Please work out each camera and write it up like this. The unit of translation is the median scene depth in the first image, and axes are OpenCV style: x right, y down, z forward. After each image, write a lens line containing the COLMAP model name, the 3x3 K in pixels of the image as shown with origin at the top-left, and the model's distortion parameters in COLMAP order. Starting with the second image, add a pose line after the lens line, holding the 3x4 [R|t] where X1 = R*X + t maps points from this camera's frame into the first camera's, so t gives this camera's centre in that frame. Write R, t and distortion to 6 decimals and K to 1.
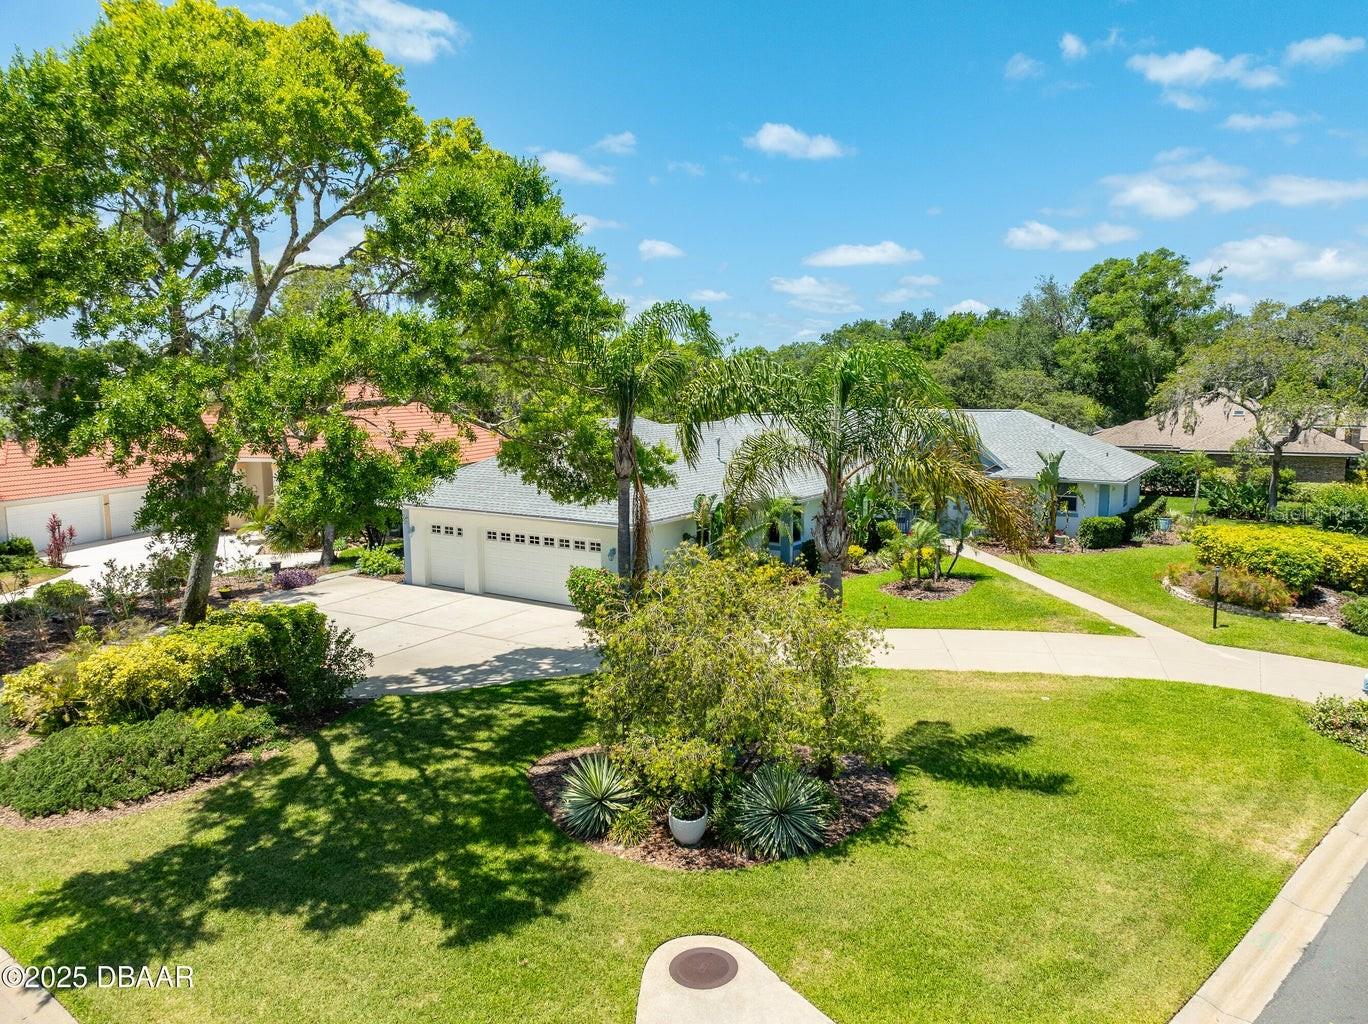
lens RADIAL K [[964.2, 0, 684.0], [0, 964.2, 512.0], [0, 0, 1]] dist [-0.030678, 0.025978]
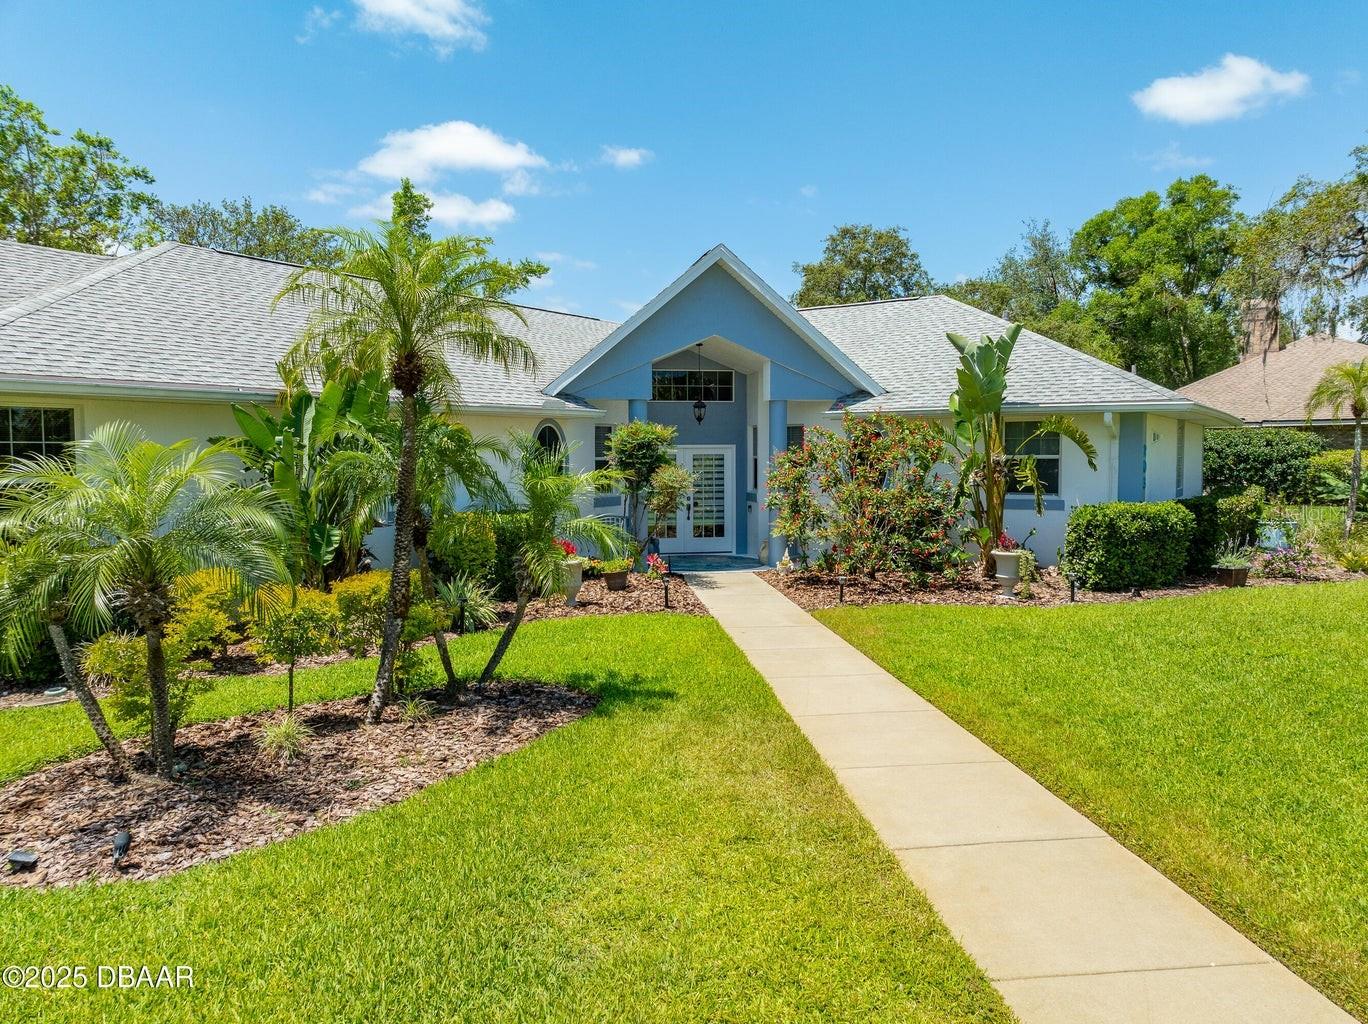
lens RADIAL K [[960.7, 0, 684.0], [0, 960.7, 512.0], [0, 0, 1]] dist [-0.012761, 0.000117]
pose [[0.999893, -0.000954, -0.014630, 0.580373], [-0.000029, 0.997751, -0.067023, 0.069074], [0.014661, 0.067017, 0.997644, 1.353954]]
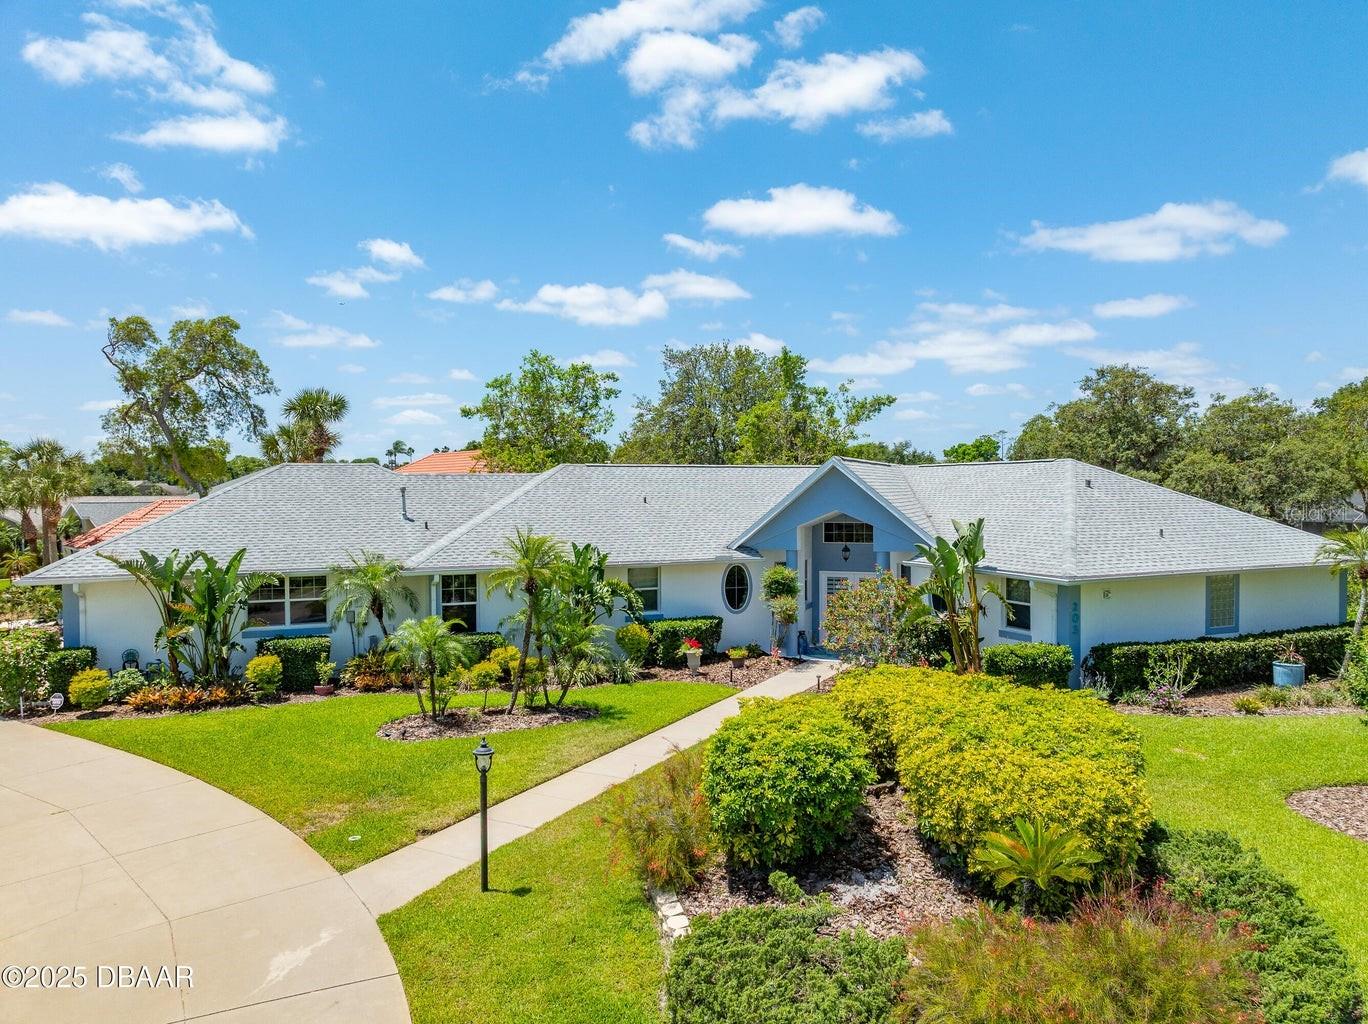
lens RADIAL K [[964.2, 0, 684.0], [0, 964.2, 512.0], [0, 0, 1]] dist [-0.030678, 0.025978]
pose [[0.827115, 0.010605, -0.561933, 1.199033], [-0.068822, 0.994209, -0.082537, -0.019236], [0.557803, 0.106941, 0.823055, 0.949851]]
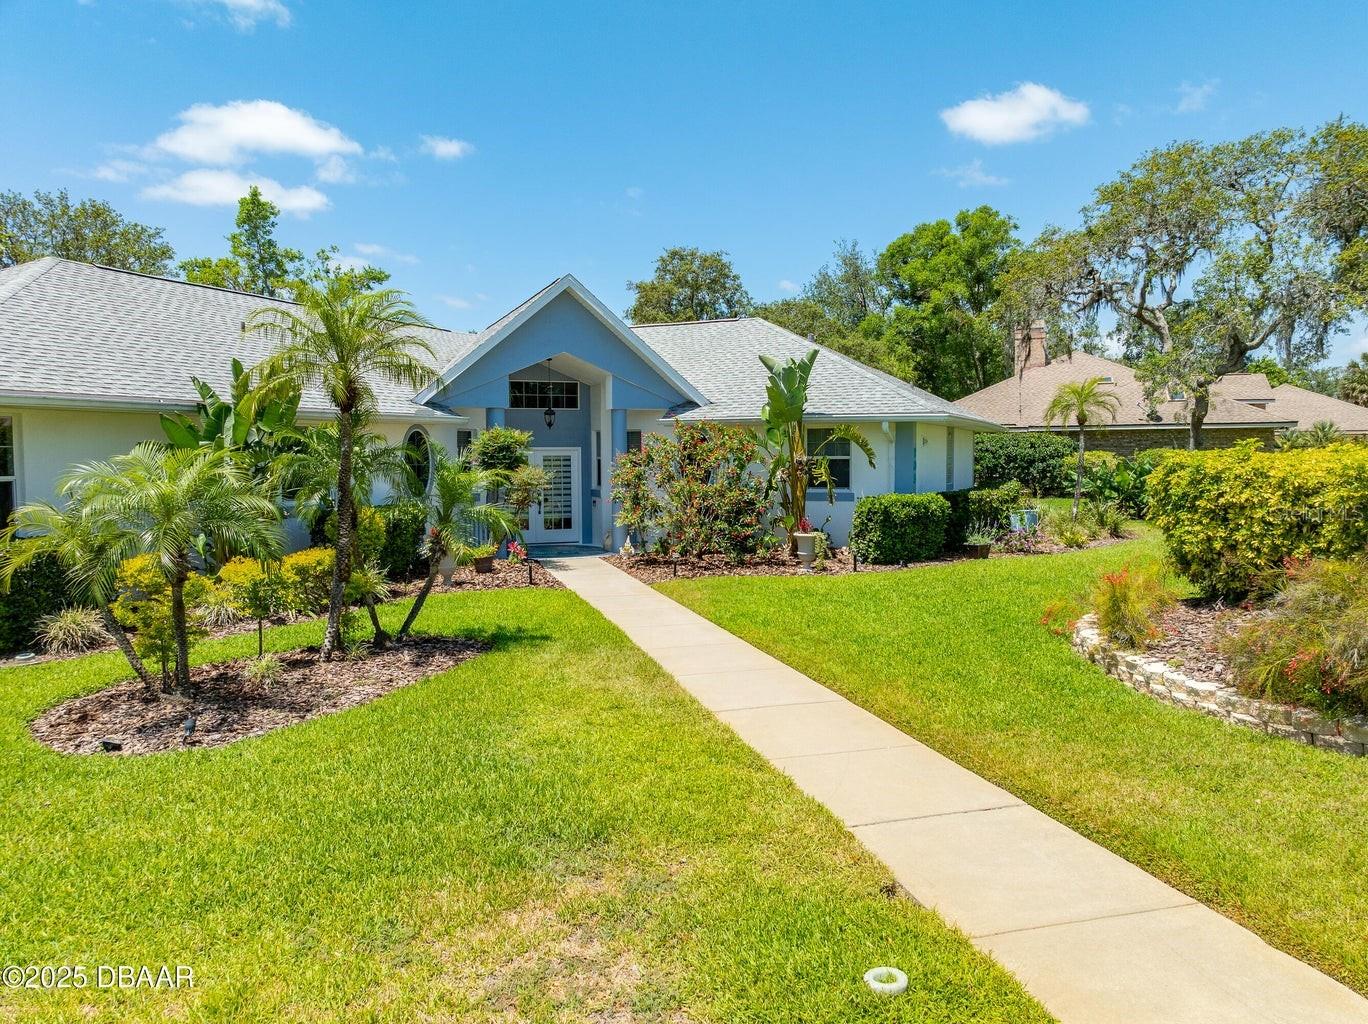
lens RADIAL K [[960.7, 0, 684.0], [0, 960.7, 512.0], [0, 0, 1]] dist [-0.012761, 0.000117]
pose [[0.987245, -0.011838, 0.158765, 0.558194], [0.022491, 0.997601, -0.065475, 0.085736], [-0.157609, 0.068211, 0.985143, 1.214842]]
